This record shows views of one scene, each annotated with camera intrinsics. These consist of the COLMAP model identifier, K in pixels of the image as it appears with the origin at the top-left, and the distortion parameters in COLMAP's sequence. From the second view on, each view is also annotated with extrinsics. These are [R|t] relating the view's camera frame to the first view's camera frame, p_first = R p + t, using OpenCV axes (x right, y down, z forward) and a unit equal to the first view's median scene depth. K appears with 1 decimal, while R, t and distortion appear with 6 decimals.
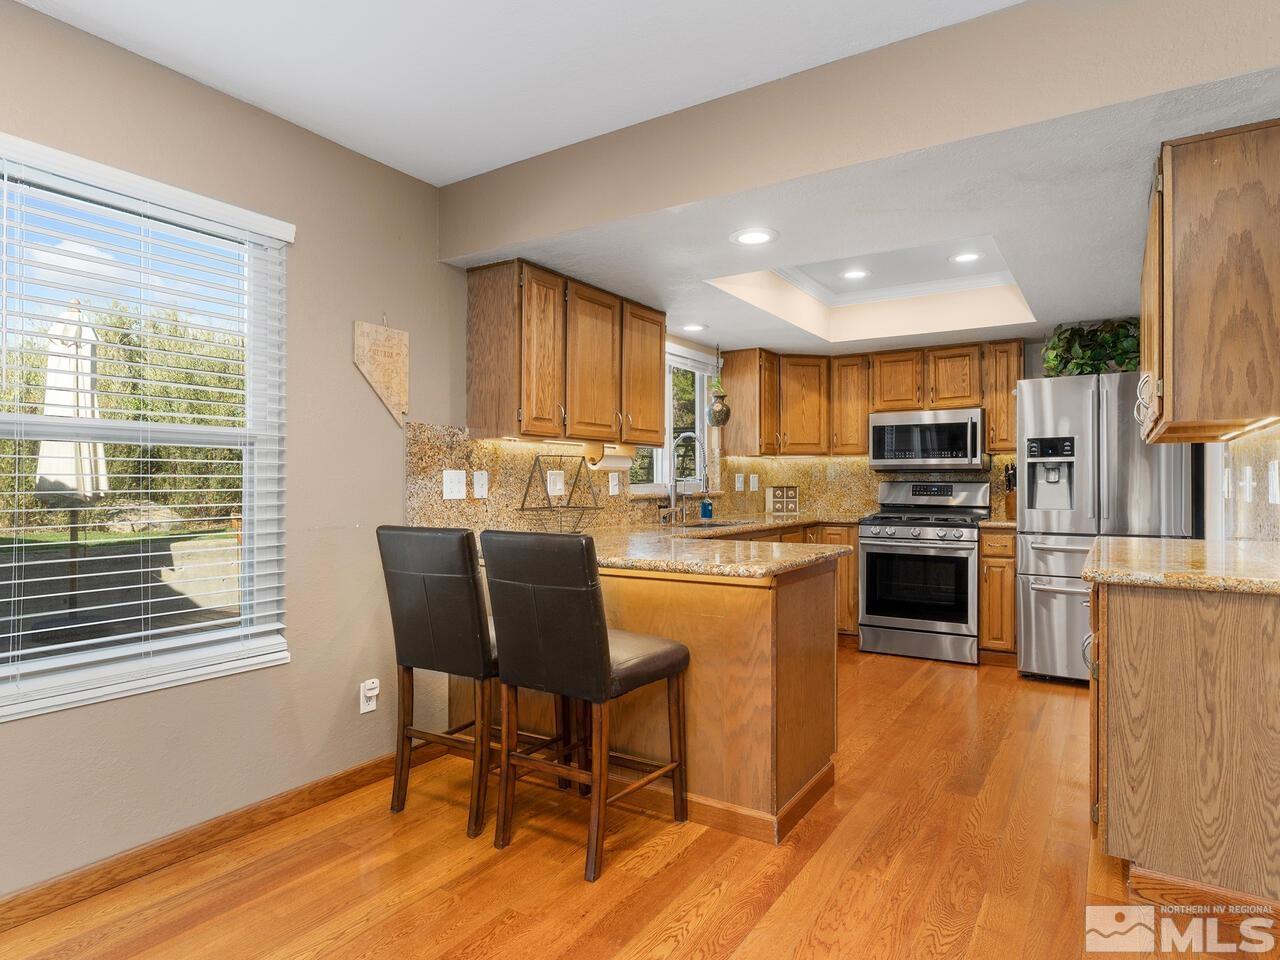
lens RADIAL K [[742.6, 0, 626.9], [0, 742.6, 482.2], [0, 0, 1]] dist [-0.008321, 0.000373]
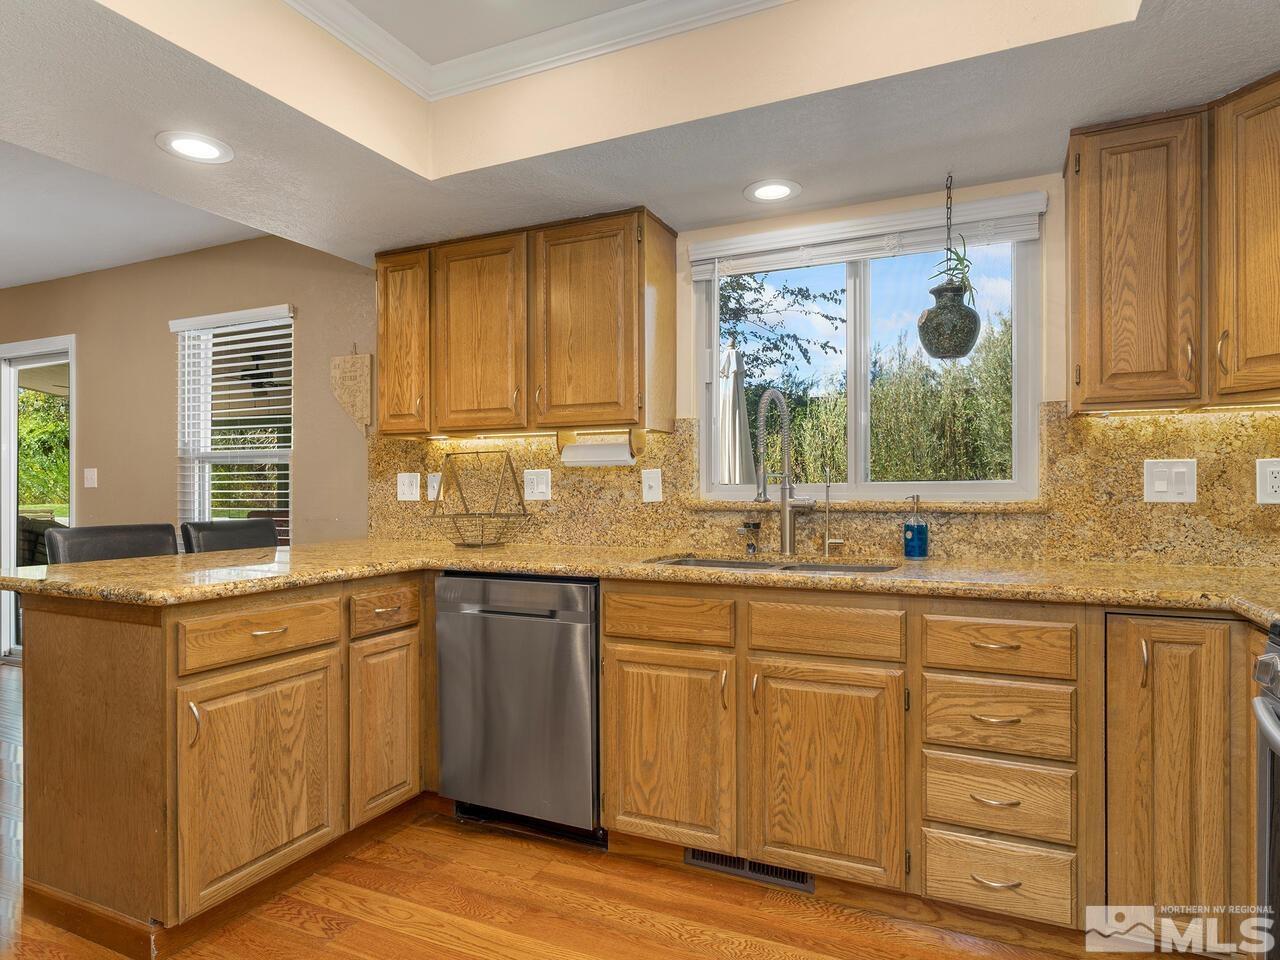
lens RADIAL K [[745.7, 0, 640.0], [0, 745.7, 480.0], [0, 0, 1]] dist [-0.002438, 0.000849]
pose [[0.147610, -0.012812, -0.988963, 0.804169], [0.002944, 0.999917, -0.012514, 0.007380], [0.989041, -0.001064, 0.147636, 1.106532]]
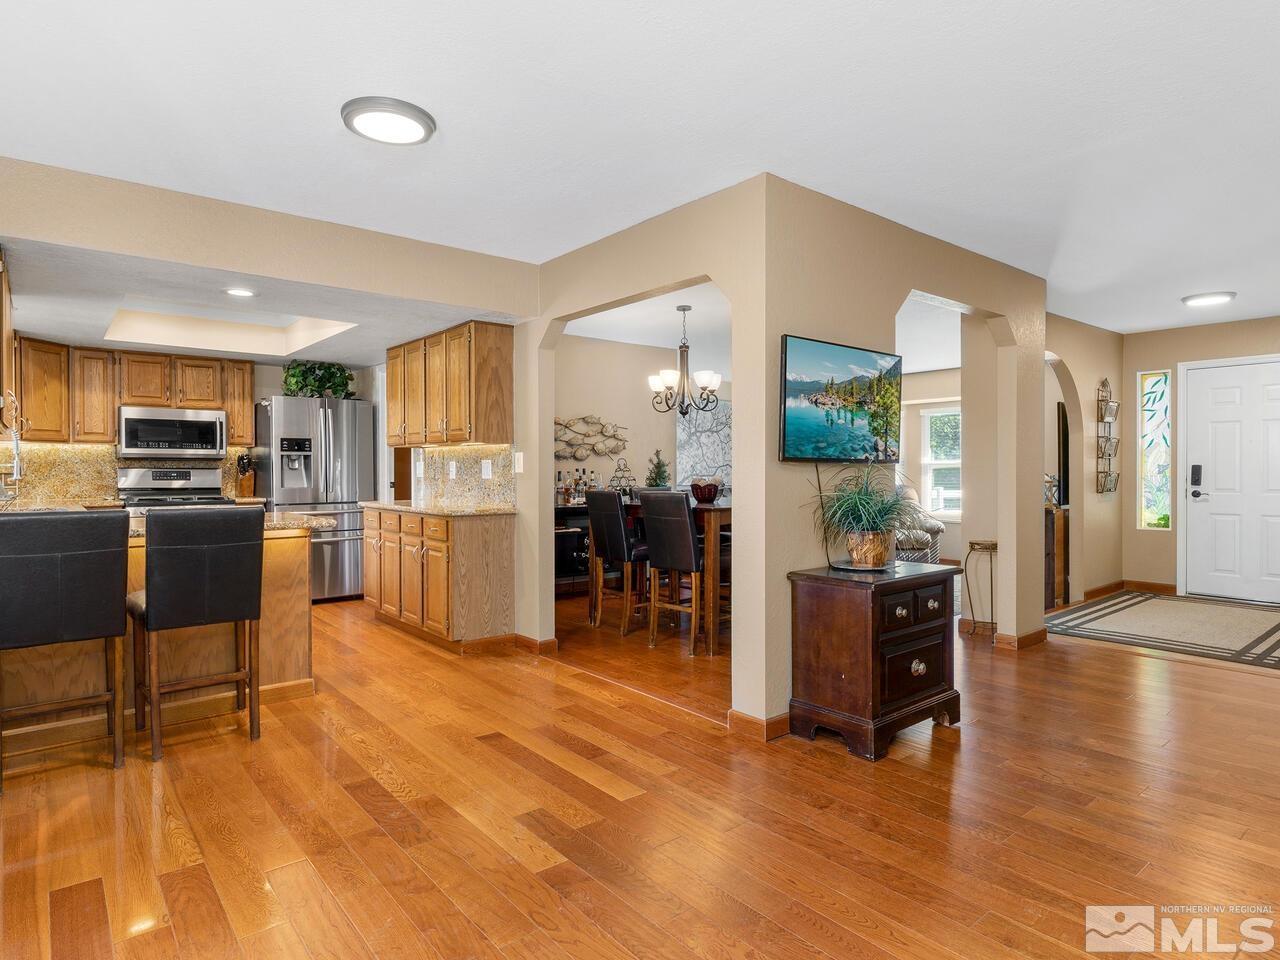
lens RADIAL K [[718.0, 0, 679.0], [0, 718.0, 474.5], [0, 0, 1]] dist [-0.003545, 0.000779]
pose [[0.254833, -0.008104, 0.966951, -0.771442], [-0.002323, 0.999957, 0.008993, -0.004150], [-0.966982, -0.004538, 0.254803, -0.113983]]
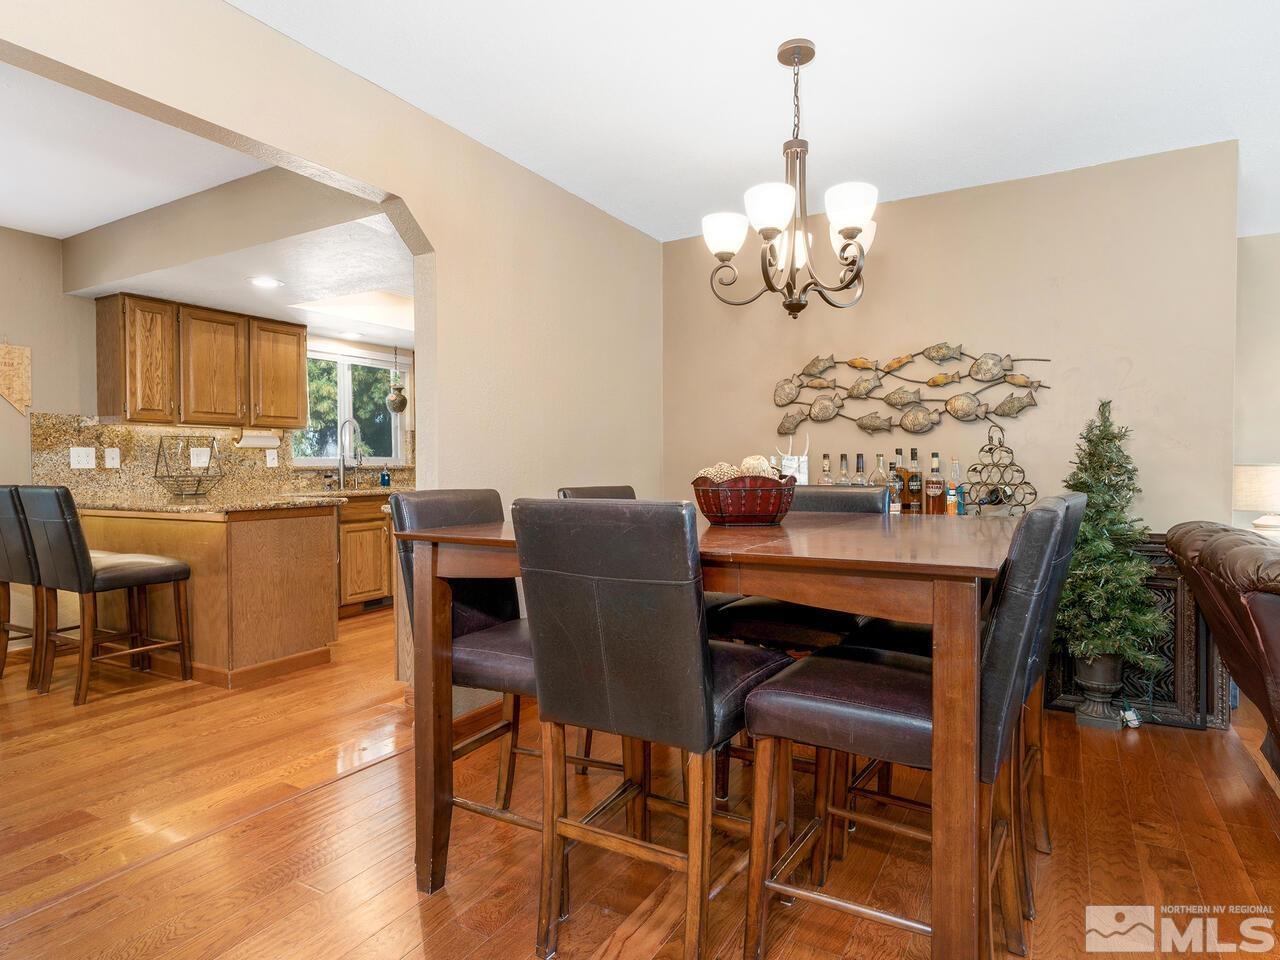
lens RADIAL K [[745.7, 0, 640.0], [0, 745.7, 480.0], [0, 0, 1]] dist [-0.002438, 0.000849]
pose [[0.998128, -0.006662, 0.060791, 0.672008], [0.005341, 0.999746, 0.021877, 0.018633], [-0.060921, -0.021512, 0.997911, -0.410679]]
